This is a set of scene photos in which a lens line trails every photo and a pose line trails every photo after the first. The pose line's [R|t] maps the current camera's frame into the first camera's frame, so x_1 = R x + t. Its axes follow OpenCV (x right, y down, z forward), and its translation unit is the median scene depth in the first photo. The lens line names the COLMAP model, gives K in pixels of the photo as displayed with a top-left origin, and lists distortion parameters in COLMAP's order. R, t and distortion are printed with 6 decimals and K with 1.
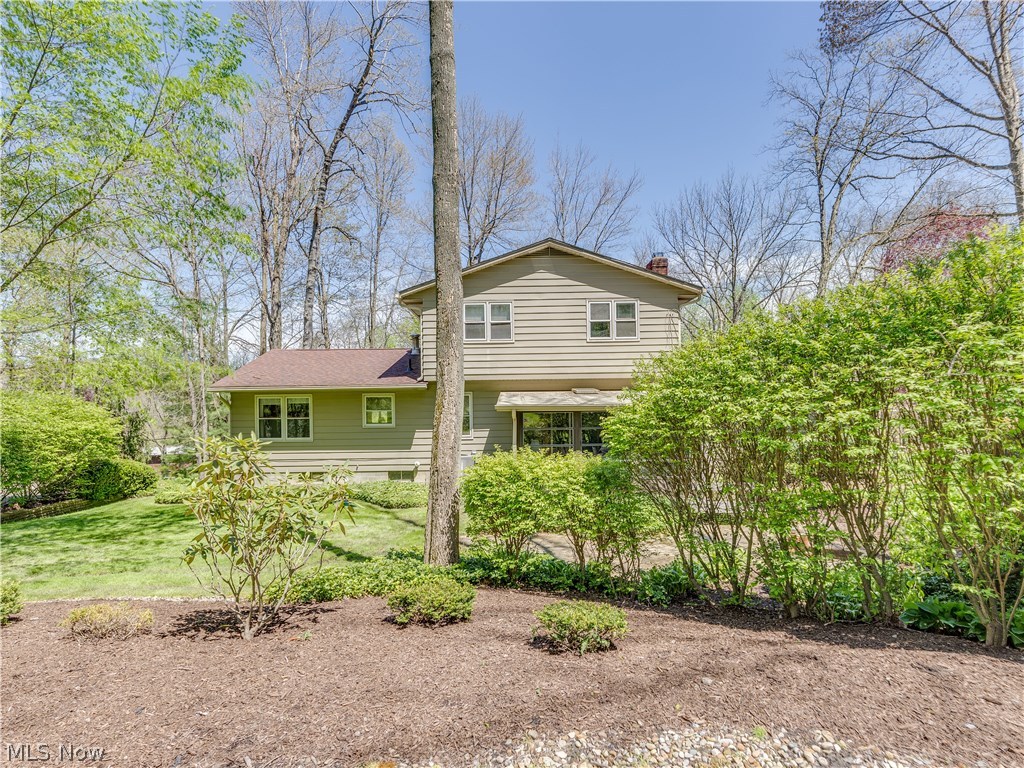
lens RADIAL K [[569.2, 0, 511.0], [0, 569.2, 416.4], [0, 0, 1]] dist [-0.000793, 0.000359]
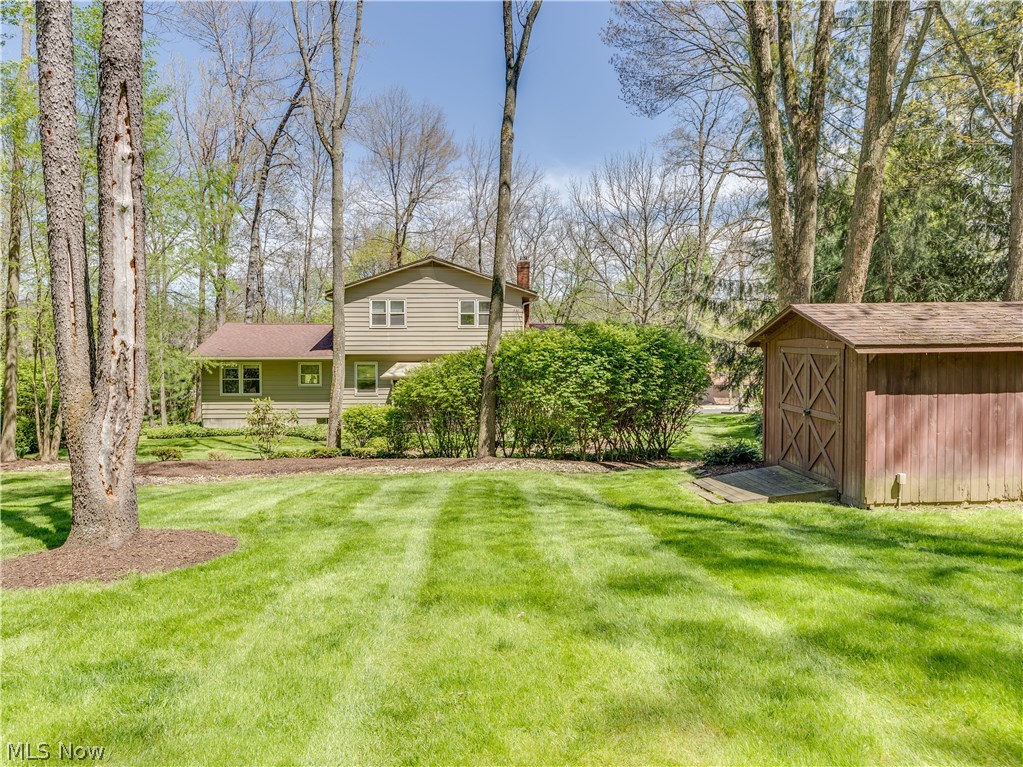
lens RADIAL K [[686.6, 0, 511.5], [0, 686.6, 383.5], [0, 0, 1]] dist [-0.002702, -0.001309]
pose [[0.998699, 0.012432, 0.049458, 0.183265], [-0.013800, 0.999529, 0.027418, -0.041467], [-0.049093, -0.028065, 0.998400, -0.725531]]
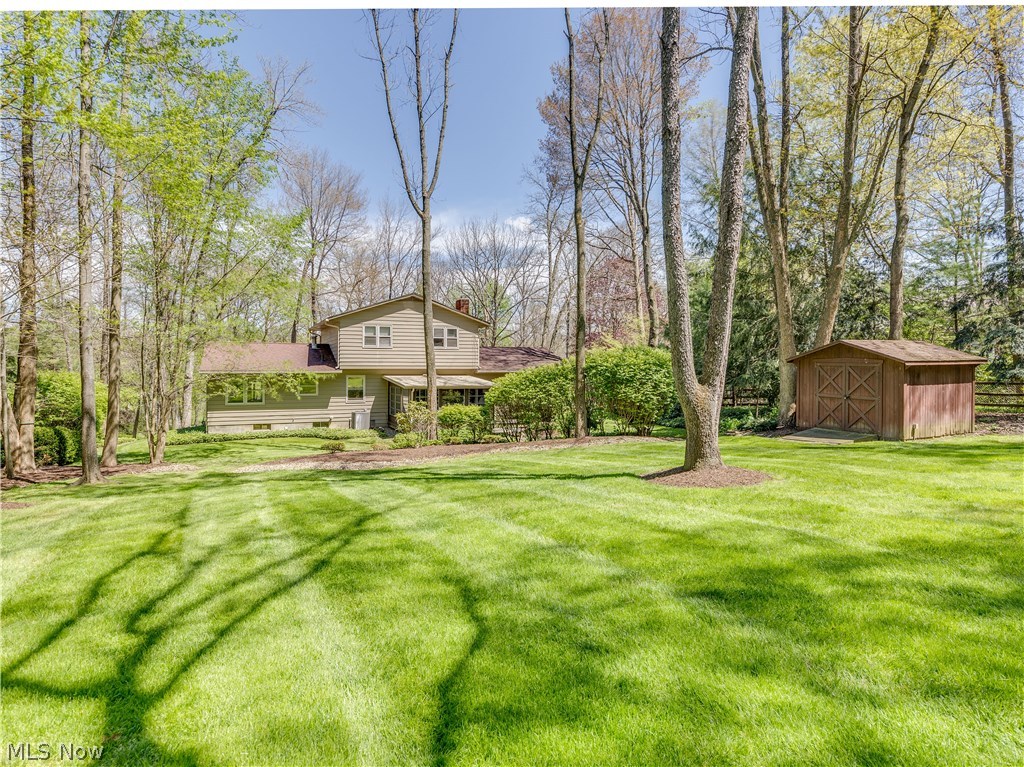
lens RADIAL K [[559.3, 0, 514.5], [0, 559.3, 371.4], [0, 0, 1]] dist [-0.000062, -0.000289]
pose [[0.911274, 0.013908, 0.411567, -0.366034], [-0.006641, 0.999796, -0.019082, -0.025239], [-0.411748, 0.014656, 0.911180, -0.756967]]
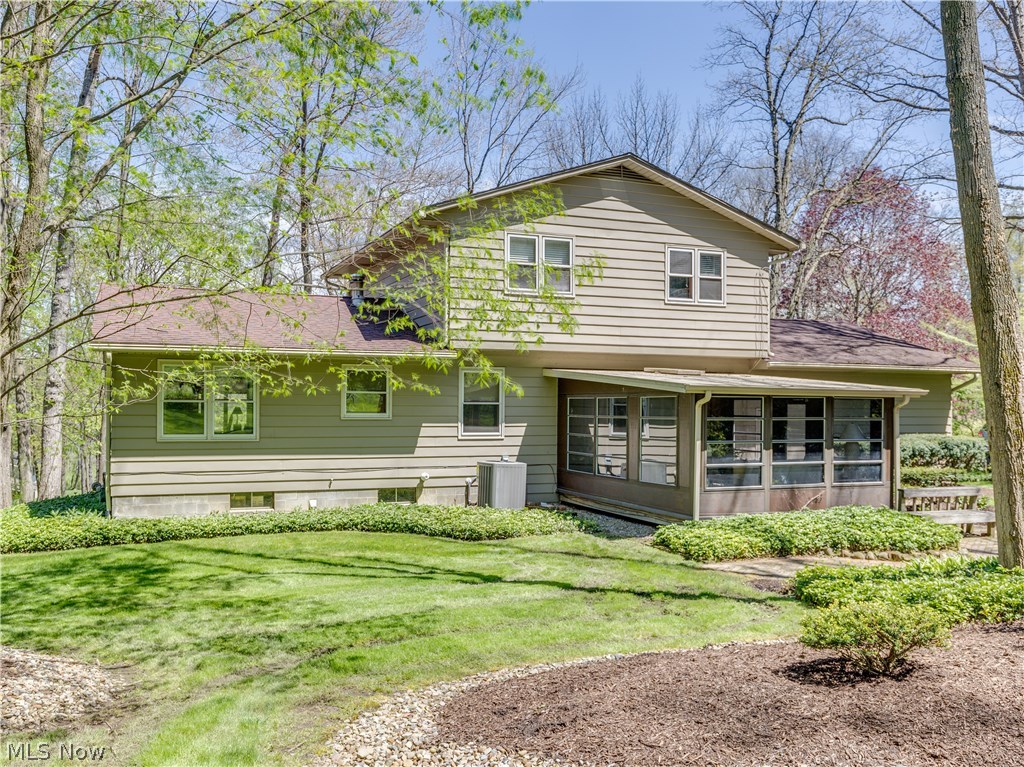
lens RADIAL K [[872.8, 0, 508.0], [0, 872.8, 424.6], [0, 0, 1]] dist [0.006227, -0.001669]
pose [[0.927784, 0.010610, 0.372968, -0.460152], [-0.011868, 0.999929, 0.001077, 0.023302], [-0.372930, -0.005425, 0.927844, 0.048910]]
